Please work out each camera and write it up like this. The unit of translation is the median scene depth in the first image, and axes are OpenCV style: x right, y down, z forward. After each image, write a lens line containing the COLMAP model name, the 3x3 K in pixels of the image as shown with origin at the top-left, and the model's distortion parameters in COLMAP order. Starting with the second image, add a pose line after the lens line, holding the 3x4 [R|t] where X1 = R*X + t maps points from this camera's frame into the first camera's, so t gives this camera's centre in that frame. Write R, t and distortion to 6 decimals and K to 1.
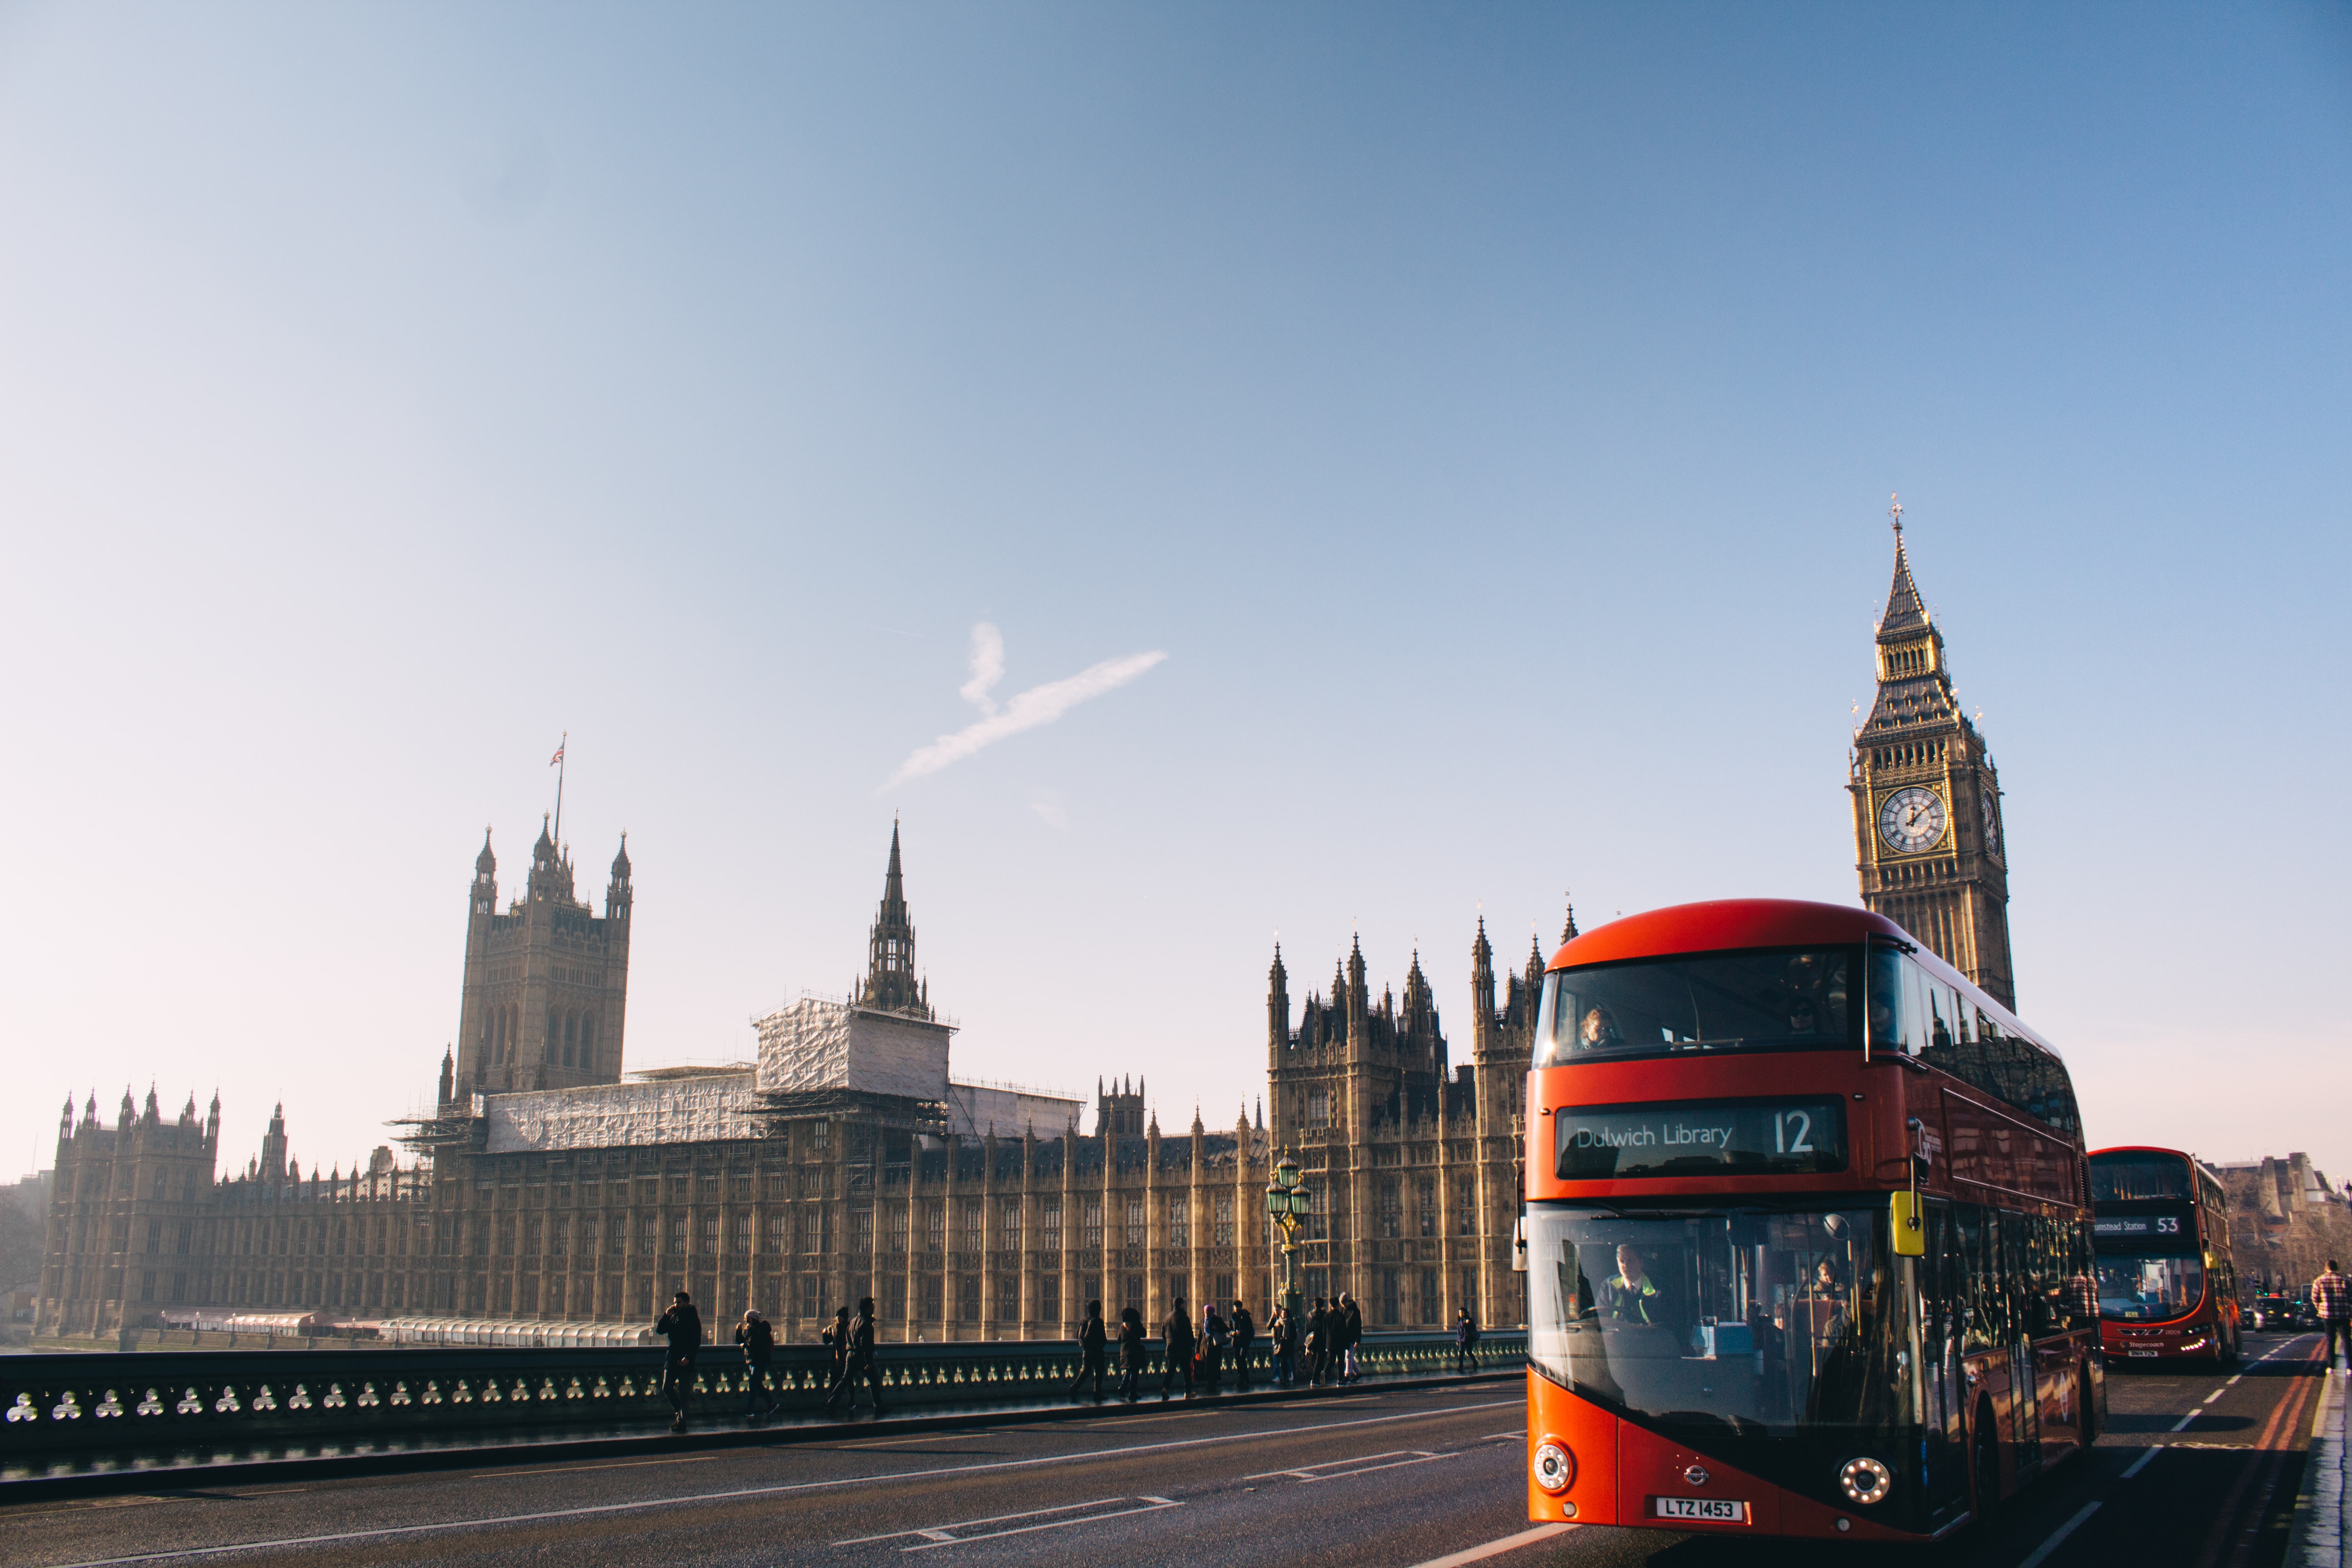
lens RADIAL K [[1926.9, 0, 1176.0], [0, 1926.9, 784.0], [0, 0, 1]] dist [-0.185219, 0.183318]
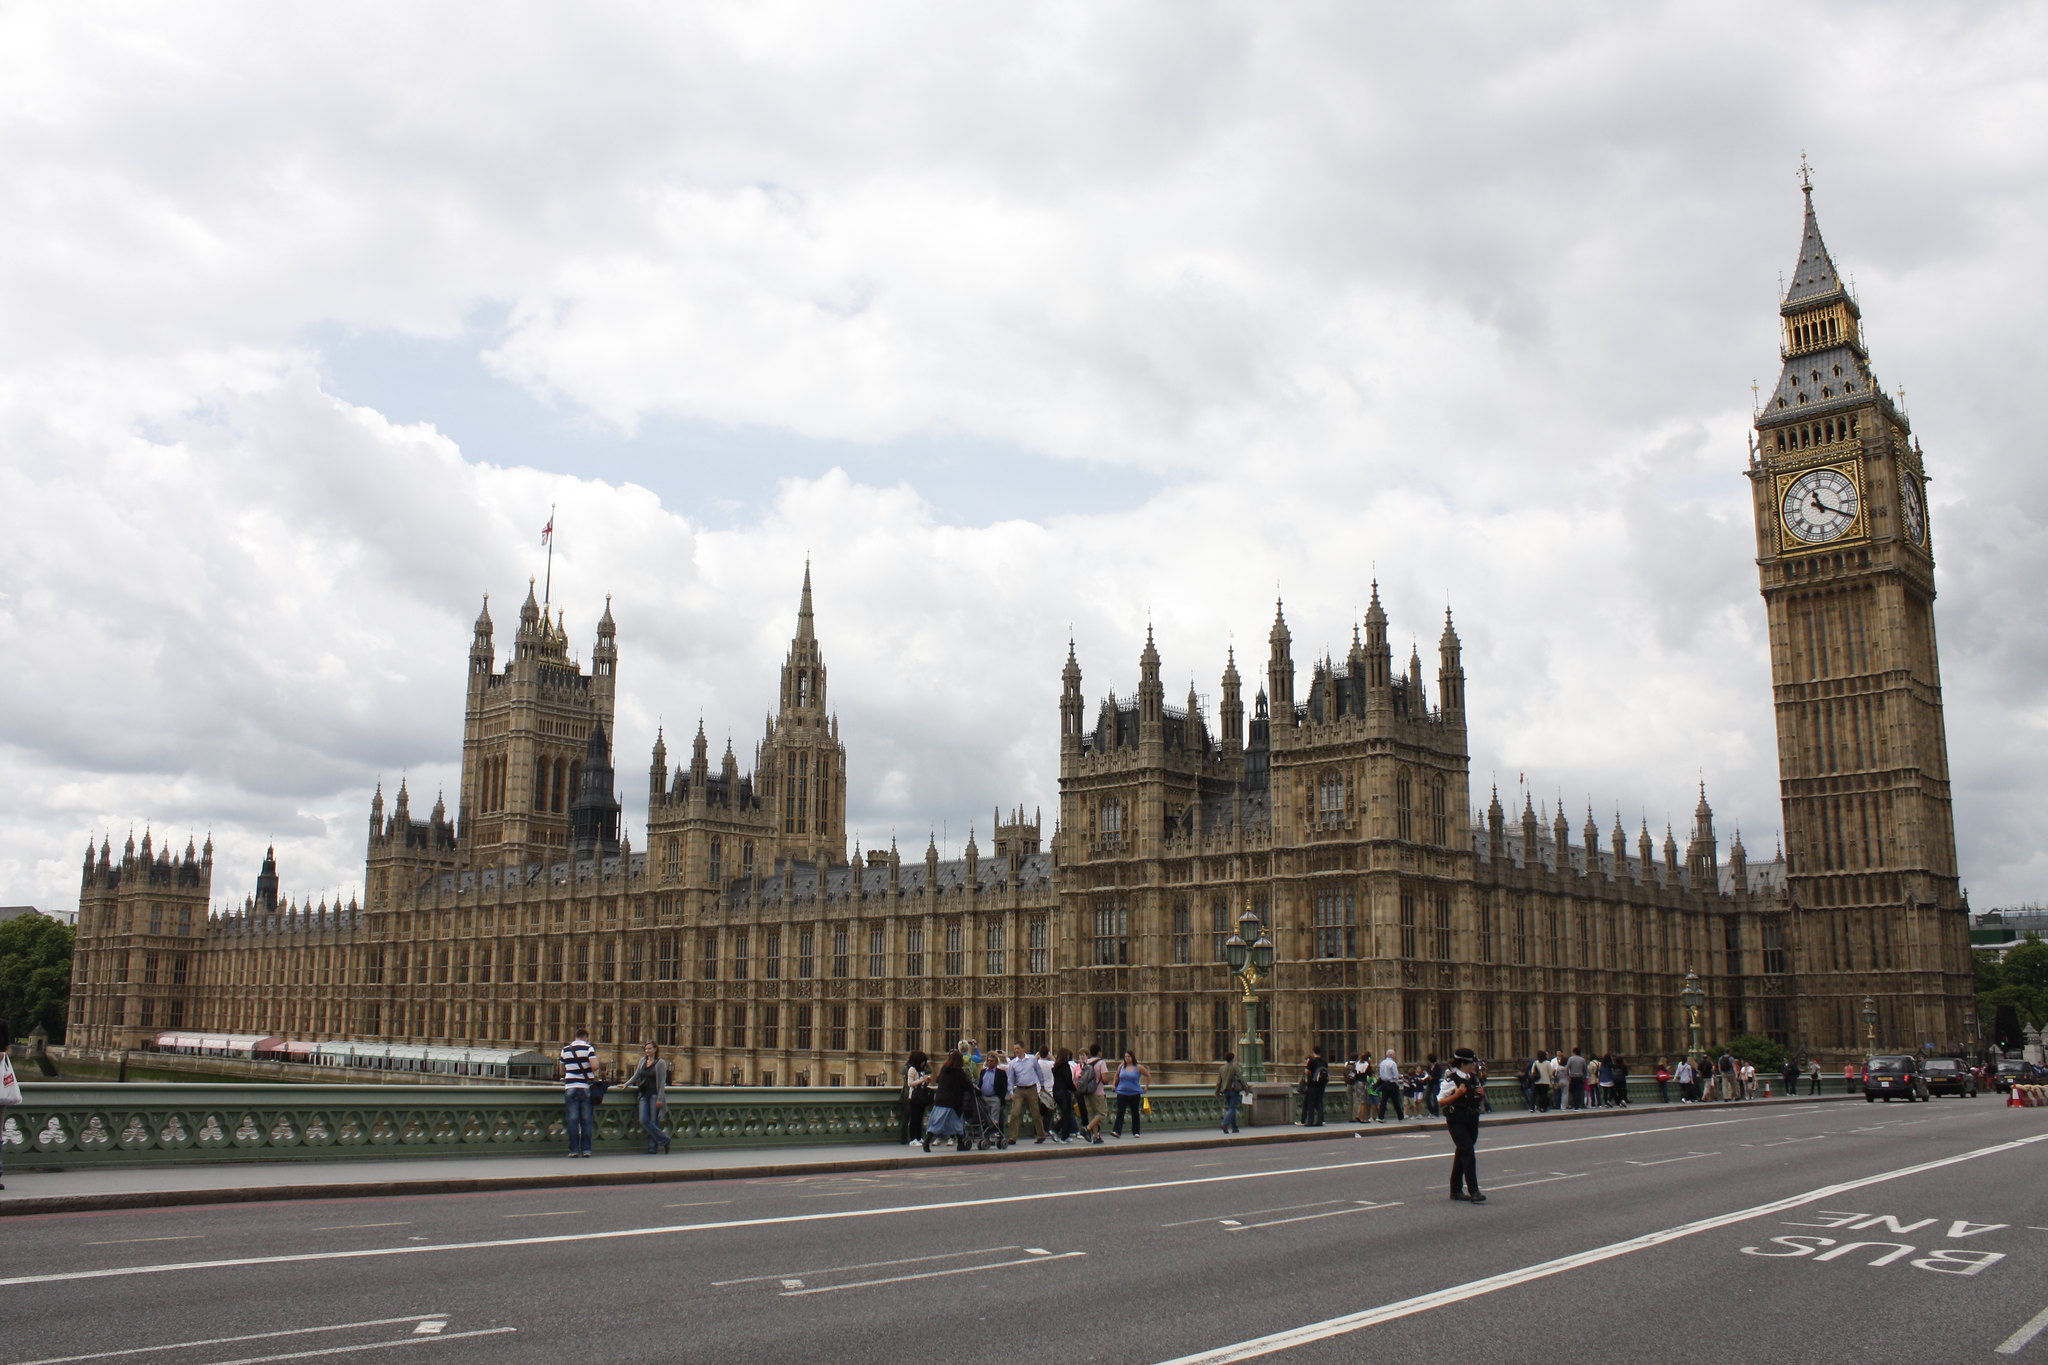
lens RADIAL K [[1677.8, 0, 1024.0], [0, 1677.8, 682.5], [0, 0, 1]] dist [-0.185219, 0.183318]
pose [[0.991959, -0.017180, -0.125388, 0.107541], [0.024641, 0.998001, 0.058200, 0.046925], [0.124138, -0.060821, 0.990399, 0.178975]]
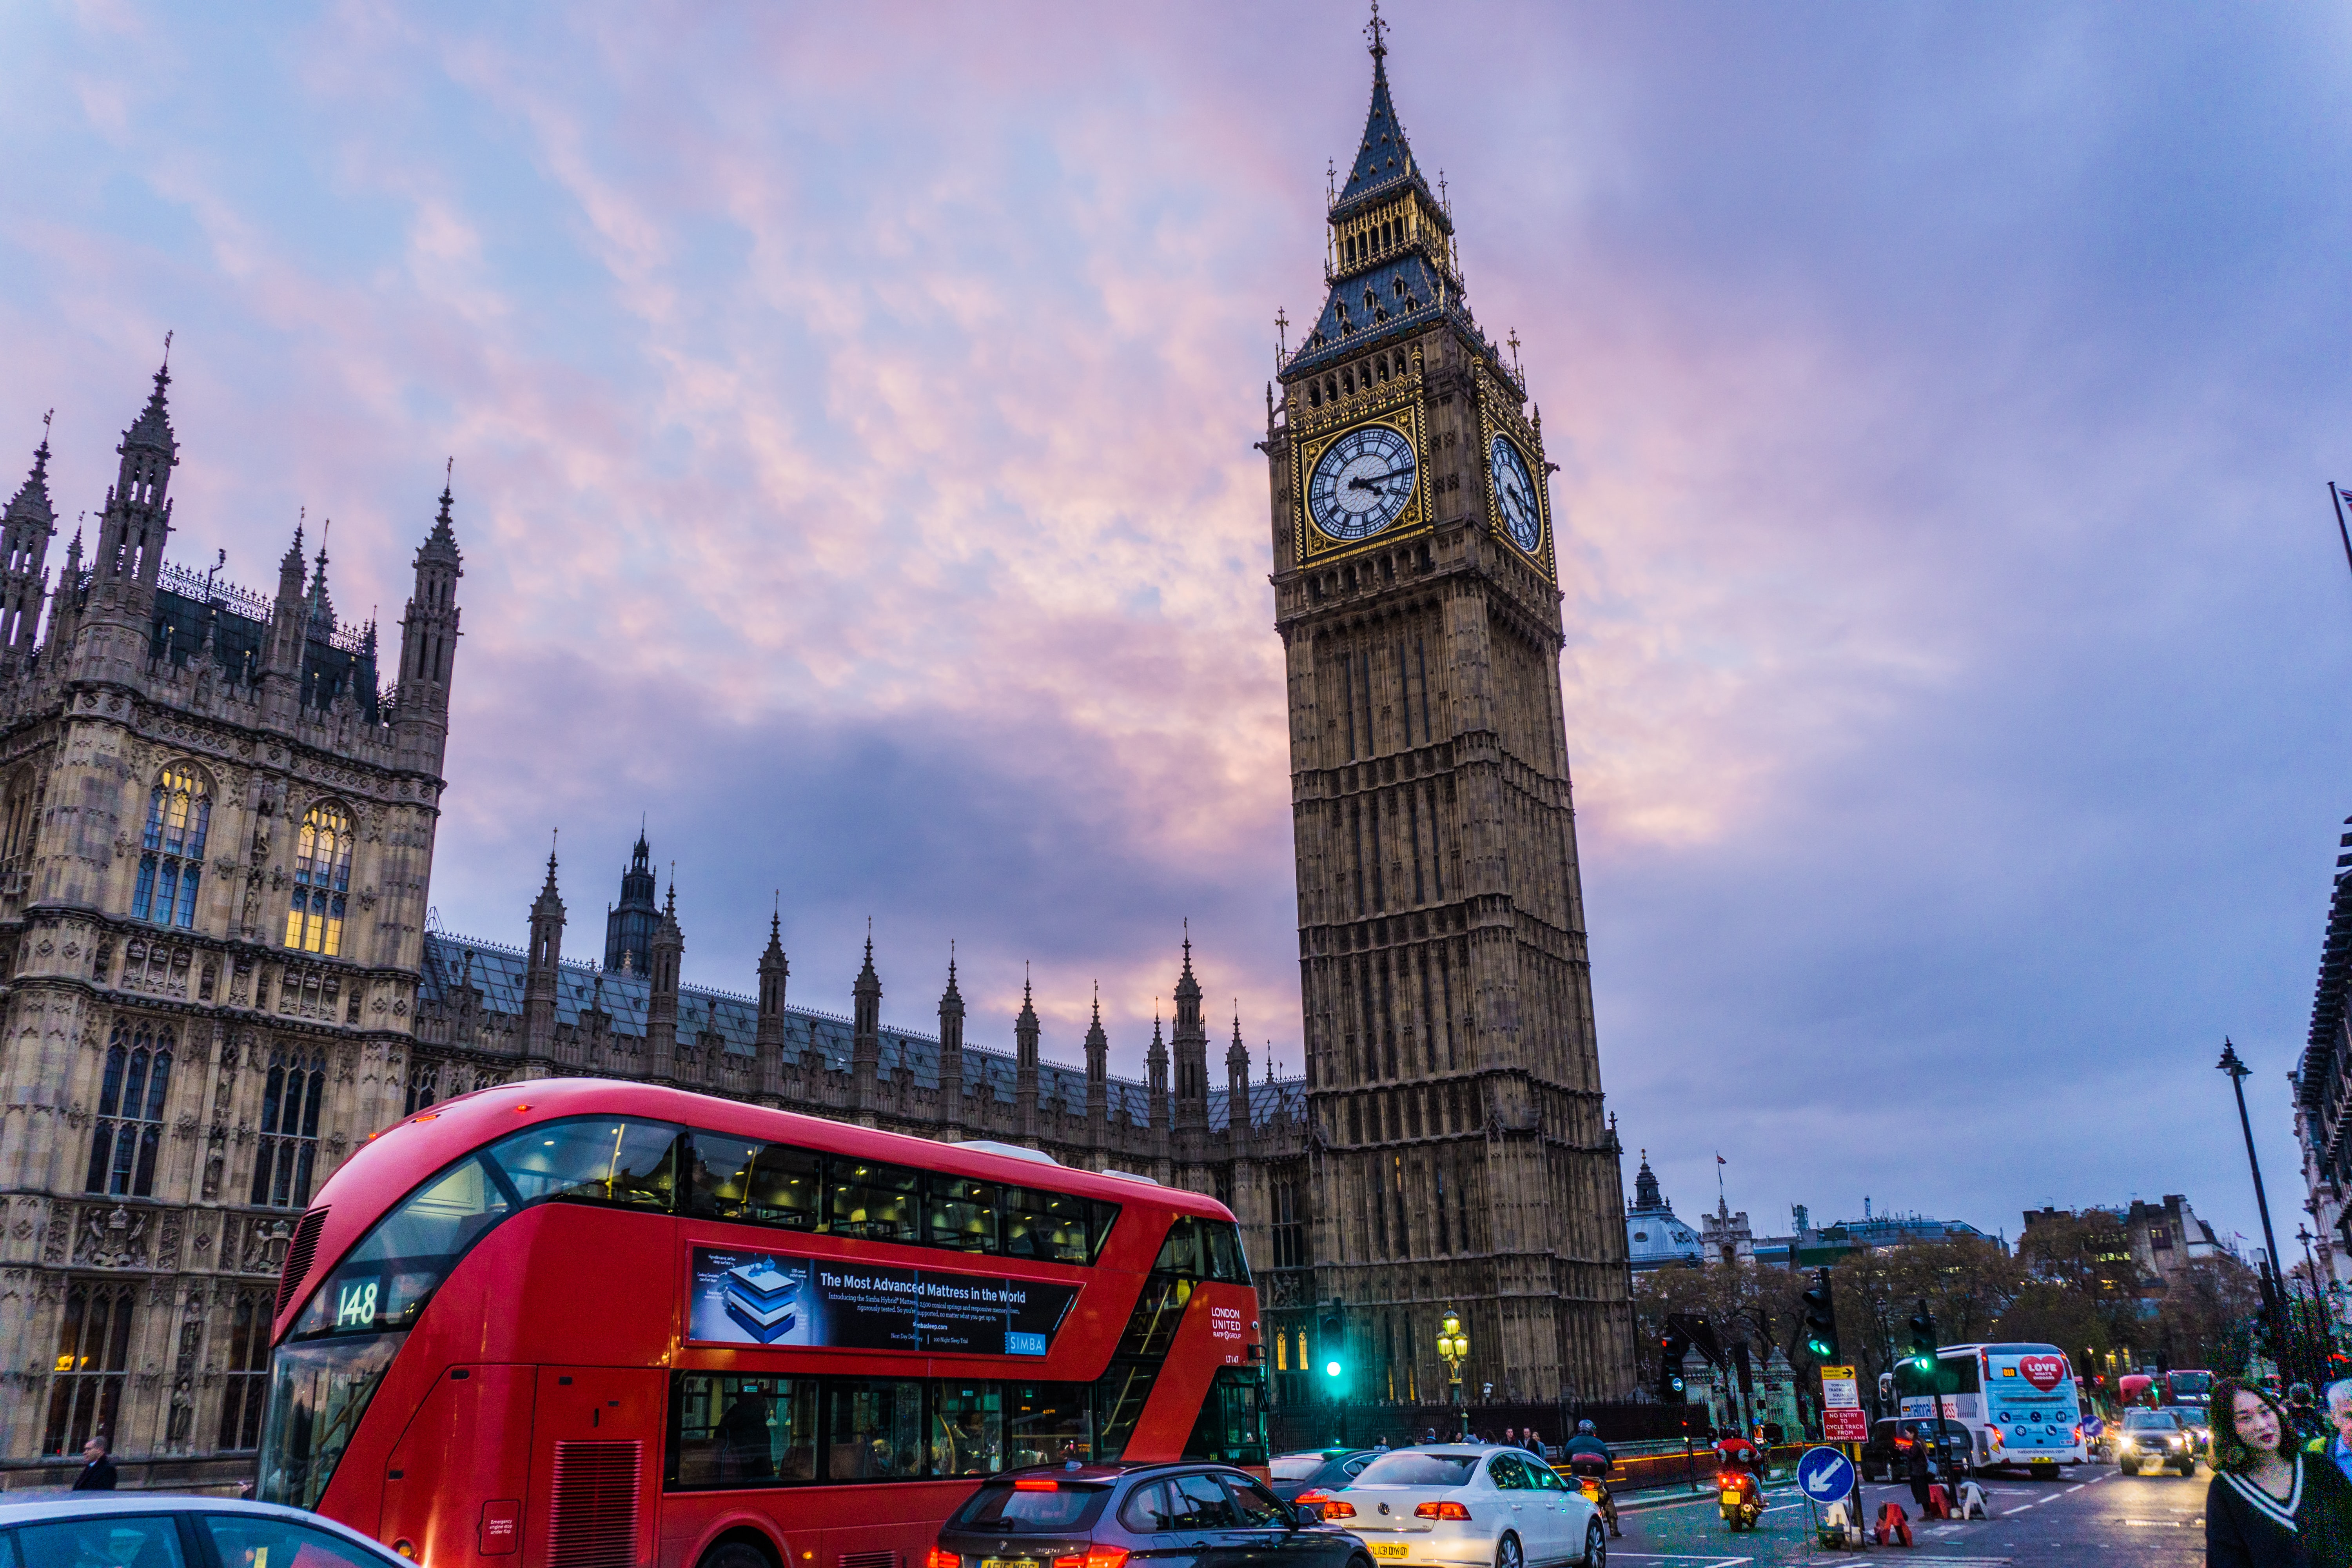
lens RADIAL K [[1742.6, 0, 1176.0], [0, 1742.6, 784.0], [0, 0, 1]] dist [0.001361, -0.031828]
pose [[0.999424, -0.017196, 0.029273, 0.309596], [0.019278, 0.997189, -0.072409, 0.137198], [-0.027946, 0.072931, 0.996945, 0.483242]]
